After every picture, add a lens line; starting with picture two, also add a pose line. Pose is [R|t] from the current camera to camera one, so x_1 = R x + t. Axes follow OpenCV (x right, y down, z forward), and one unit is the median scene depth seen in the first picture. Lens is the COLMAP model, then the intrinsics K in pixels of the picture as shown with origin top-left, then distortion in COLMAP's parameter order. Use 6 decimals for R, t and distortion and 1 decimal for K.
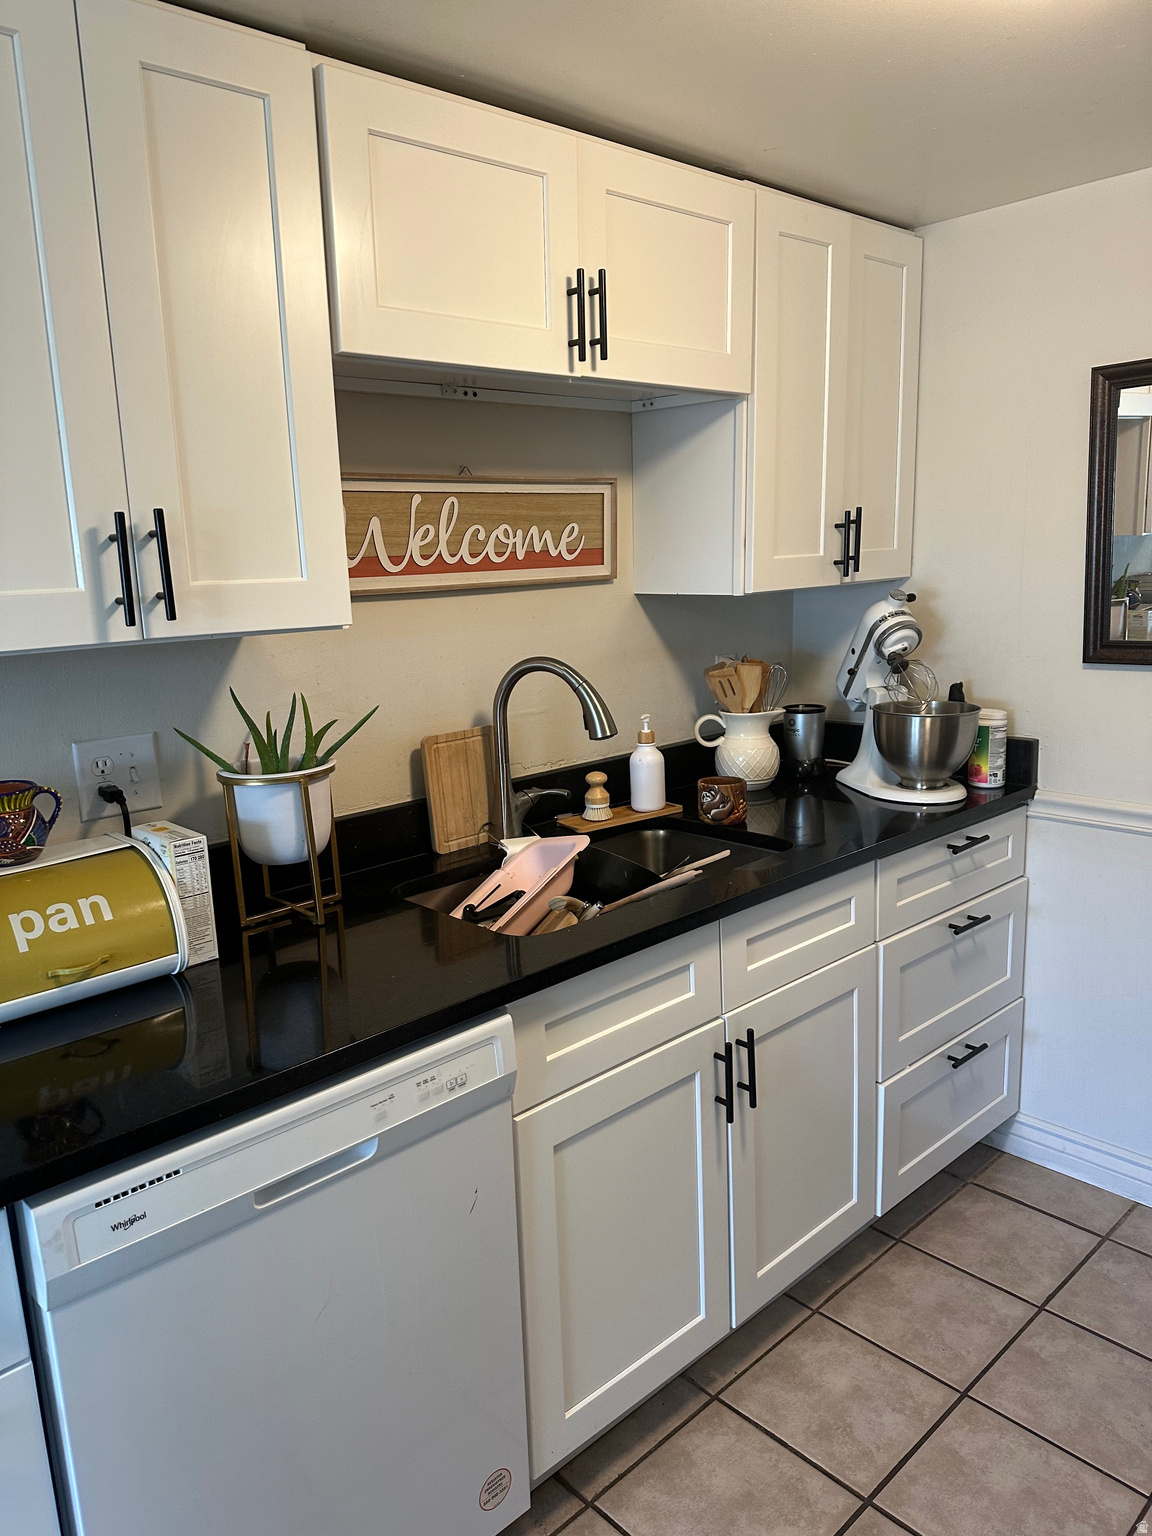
lens RADIAL K [[1093.6, 0, 525.6], [0, 1093.6, 764.3], [0, 0, 1]] dist [0.080367, -0.122835]
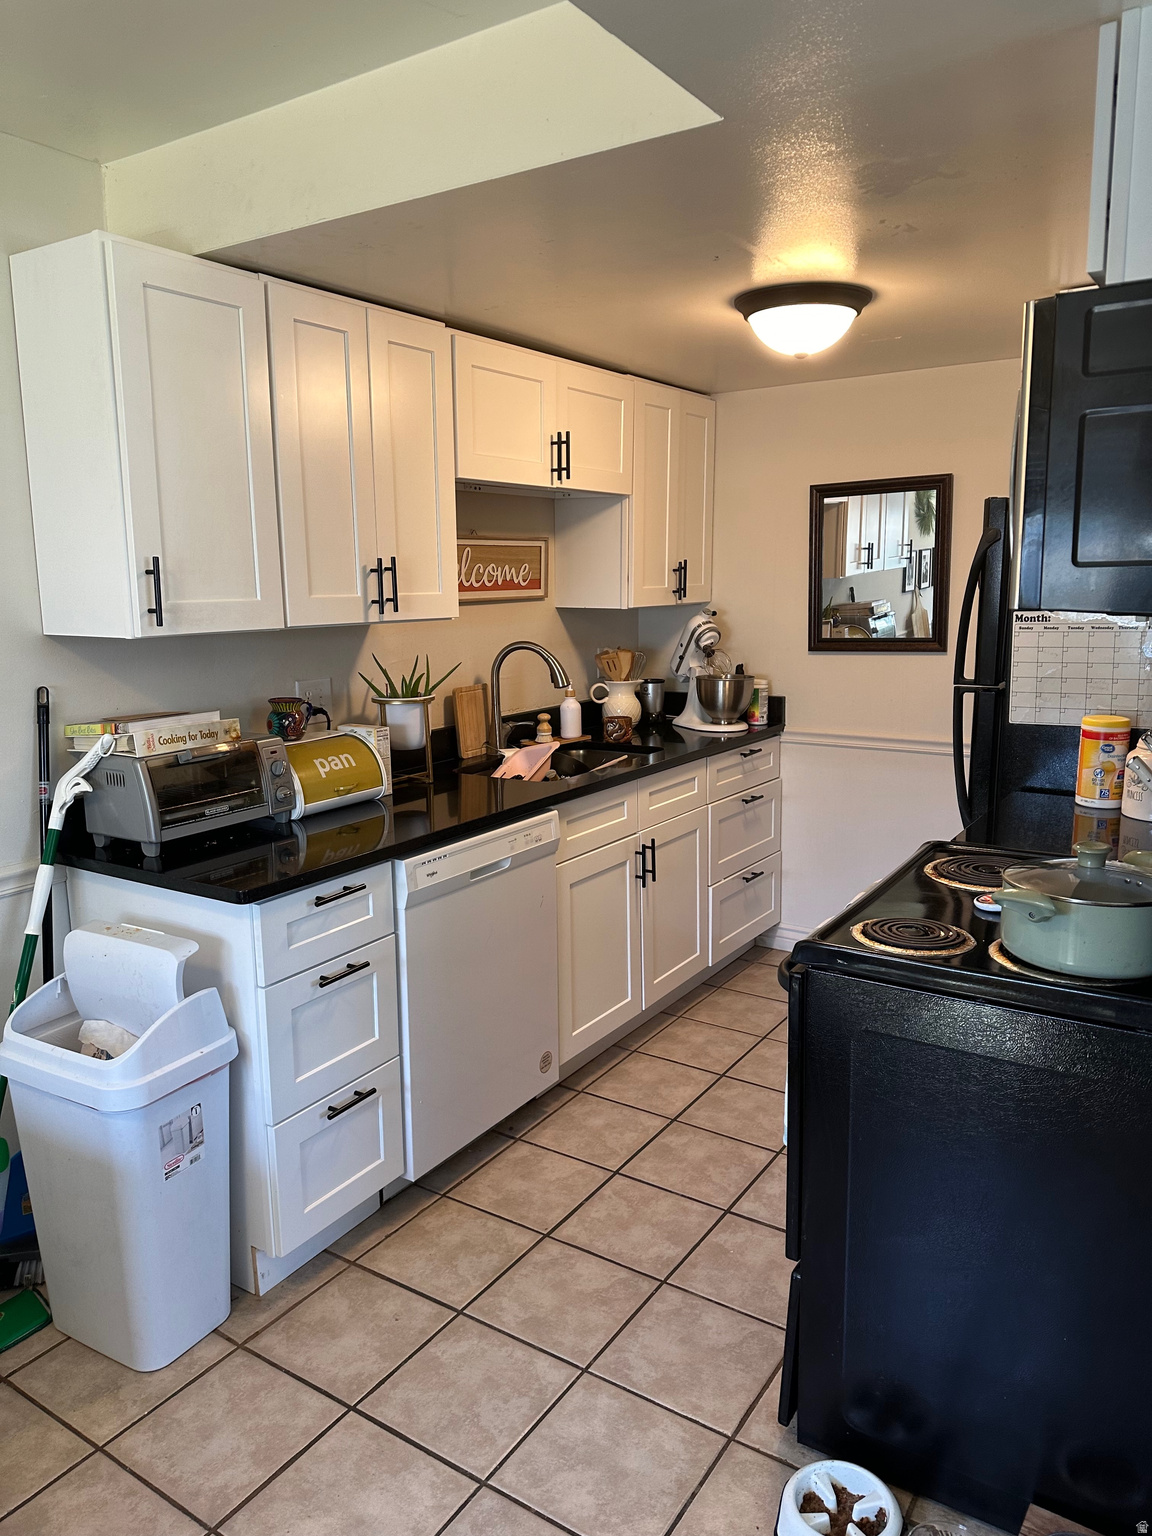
lens RADIAL K [[1088.7, 0, 576.1], [0, 1088.7, 742.8], [0, 0, 1]] dist [0.129475, 0.000095]
pose [[0.966193, -0.011997, 0.257542, -0.310583], [0.022587, 0.999015, -0.038200, 0.114389], [-0.256830, 0.042726, 0.965512, -0.597149]]
